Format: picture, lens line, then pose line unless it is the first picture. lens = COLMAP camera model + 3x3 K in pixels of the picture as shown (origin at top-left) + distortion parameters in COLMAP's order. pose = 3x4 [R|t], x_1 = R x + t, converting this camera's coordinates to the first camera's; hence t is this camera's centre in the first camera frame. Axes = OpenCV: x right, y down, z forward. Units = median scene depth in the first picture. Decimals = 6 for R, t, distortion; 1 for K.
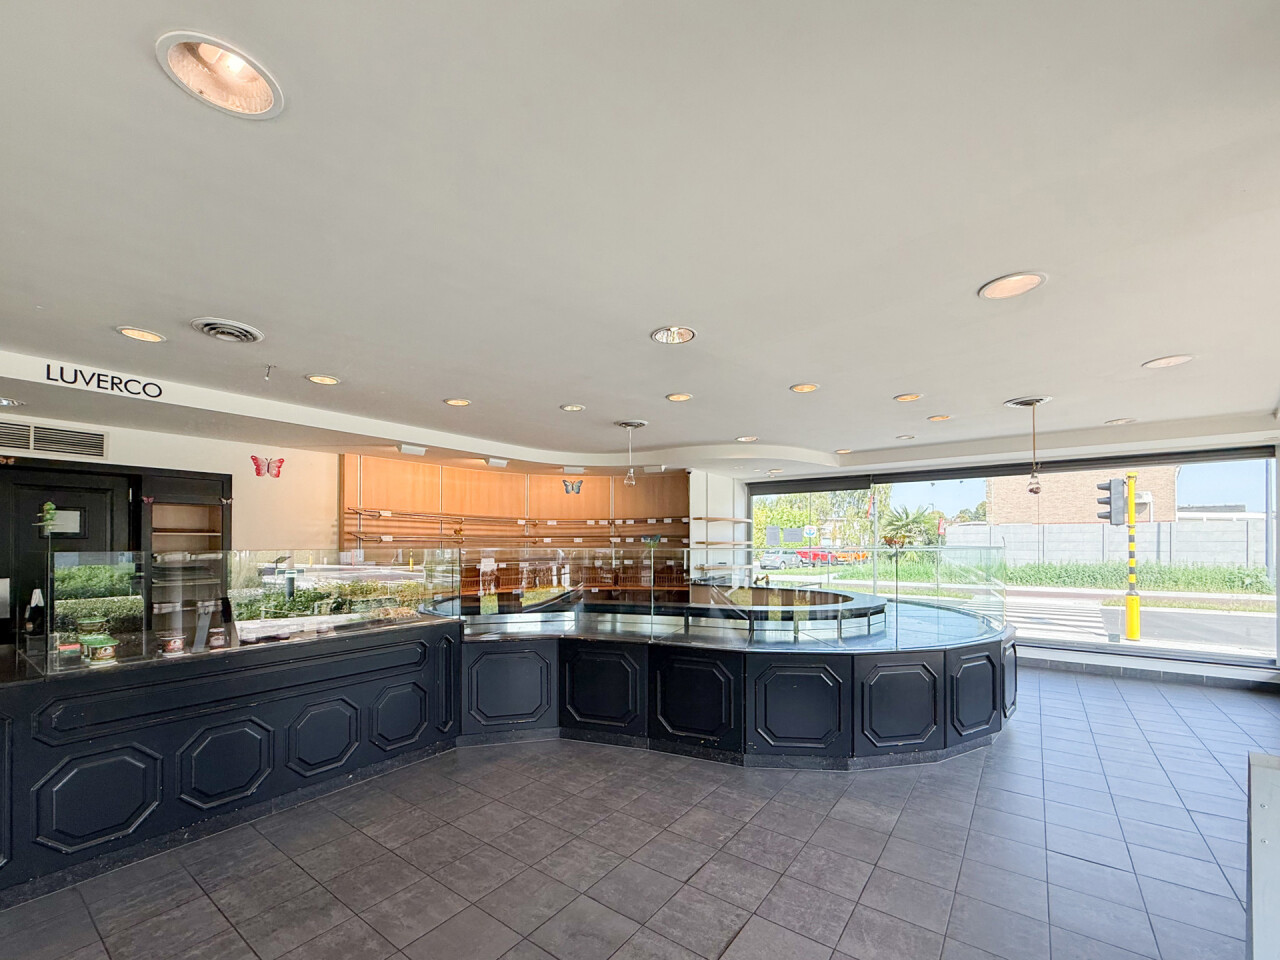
lens RADIAL K [[526.2, 0, 642.0], [0, 526.2, 540.4], [0, 0, 1]] dist [0.000749, -0.001101]
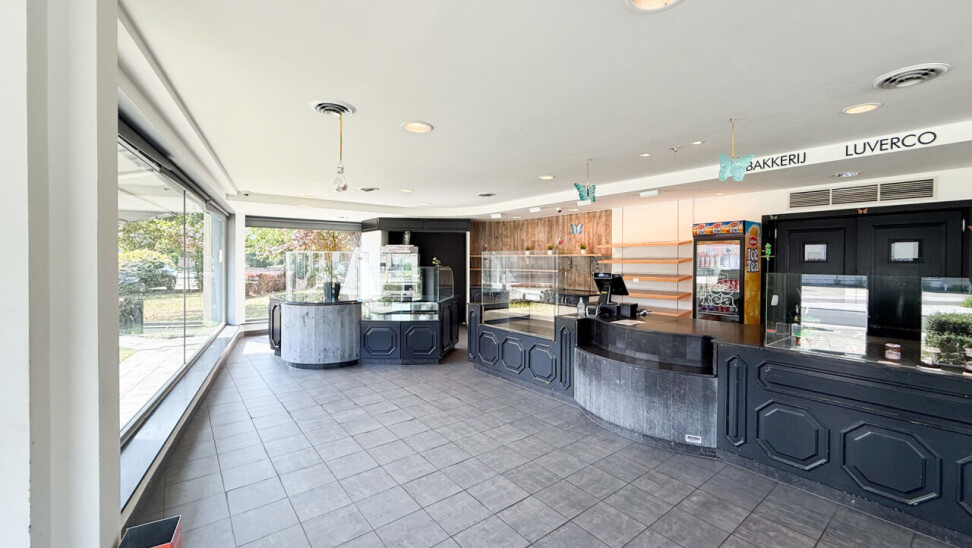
lens RADIAL K [[399.1, 0, 483.4], [0, 399.1, 267.4], [0, 0, 1]] dist [0.002699, 0.000383]
pose [[-0.268049, 0.015900, -0.963274, 0.211724], [0.000913, 0.999868, 0.016250, -0.011800], [0.963405, 0.003476, -0.268028, 0.295803]]
